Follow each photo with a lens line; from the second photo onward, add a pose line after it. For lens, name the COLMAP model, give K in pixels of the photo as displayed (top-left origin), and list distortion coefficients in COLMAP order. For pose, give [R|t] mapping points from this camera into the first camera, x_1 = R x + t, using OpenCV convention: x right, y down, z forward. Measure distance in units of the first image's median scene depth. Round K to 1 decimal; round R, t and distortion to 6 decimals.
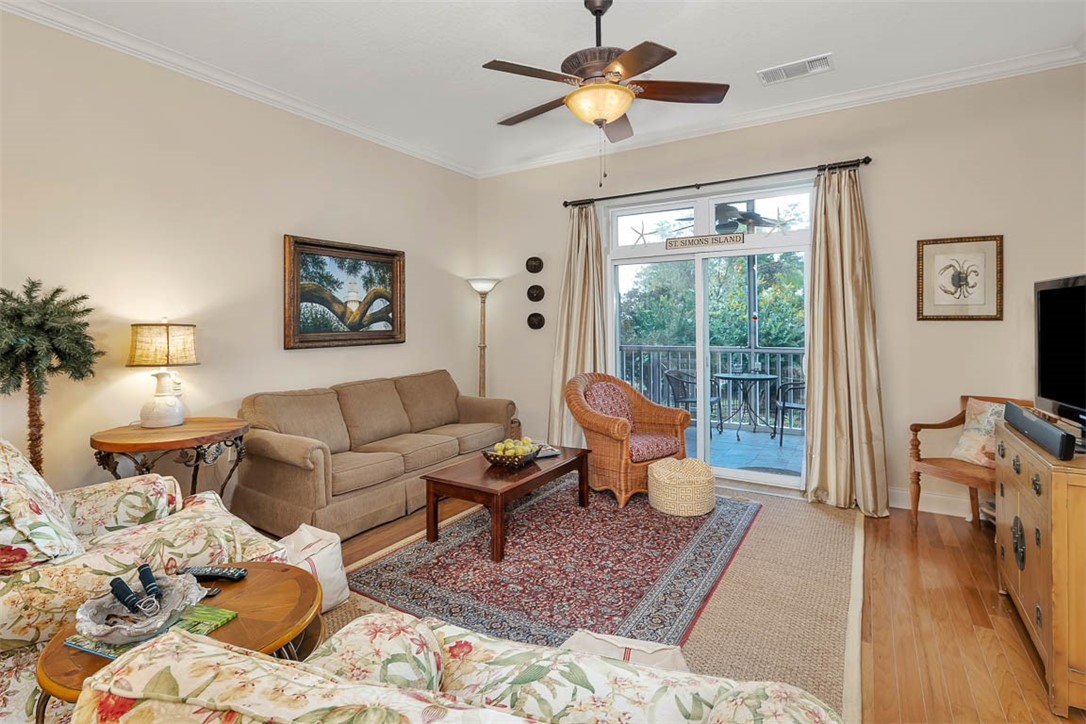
lens RADIAL K [[520.2, 0, 541.9], [0, 520.2, 321.8], [0, 0, 1]] dist [-0.007160, 0.000321]
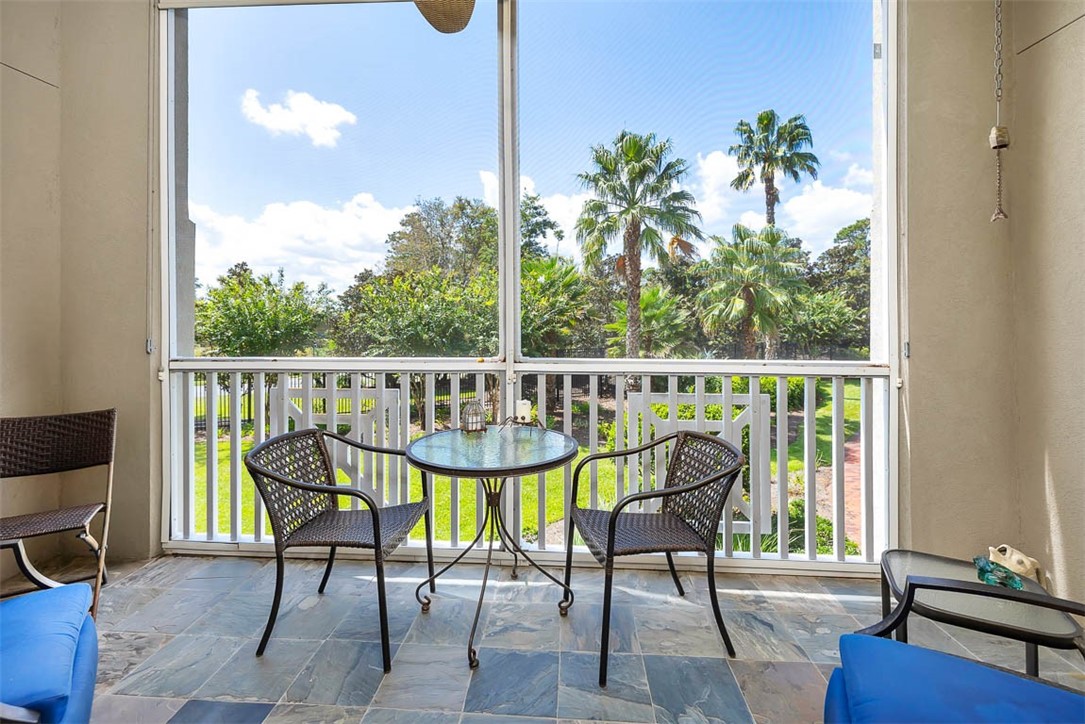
lens RADIAL K [[476.8, 0, 540.7], [0, 476.8, 312.2], [0, 0, 1]] dist [-0.000847, -0.000112]
pose [[0.885142, 0.006360, 0.465277, 0.470010], [-0.007777, 0.999969, 0.001127, 0.017225], [-0.465256, -0.004616, 0.885164, 1.228800]]
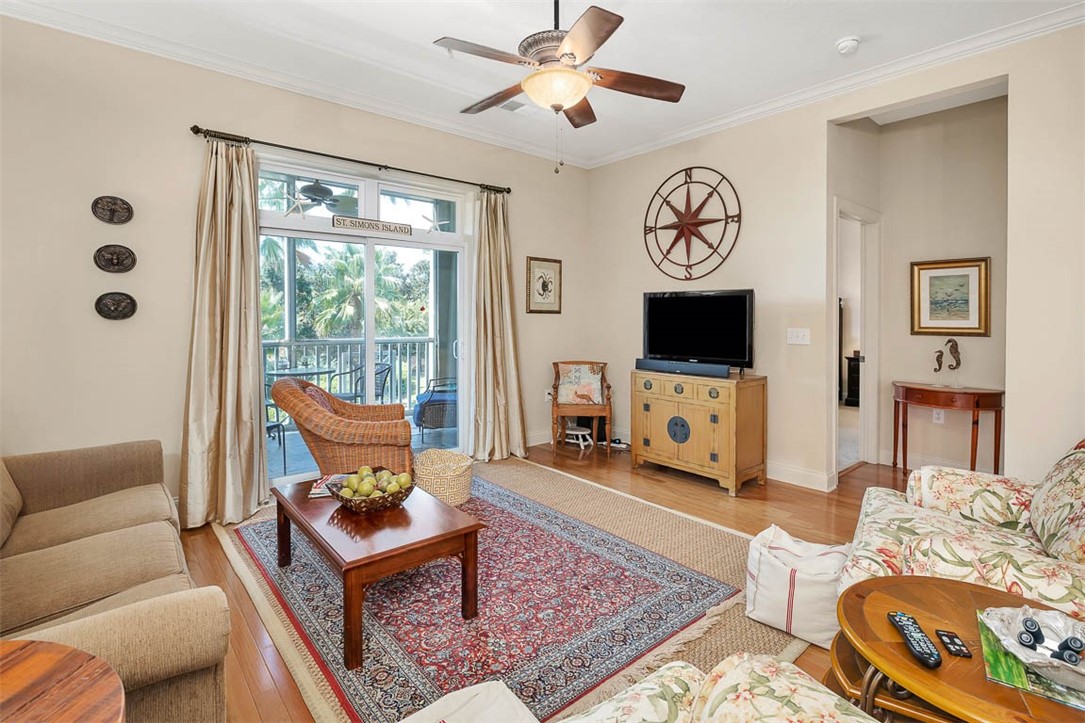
lens RADIAL K [[519.7, 0, 541.4], [0, 519.7, 321.4], [0, 0, 1]] dist [-0.007160, 0.000321]
pose [[0.306281, -0.000756, 0.951941, -0.638044], [-0.008668, 0.999956, 0.003584, 0.015353], [-0.951902, -0.009349, 0.306261, 0.544594]]
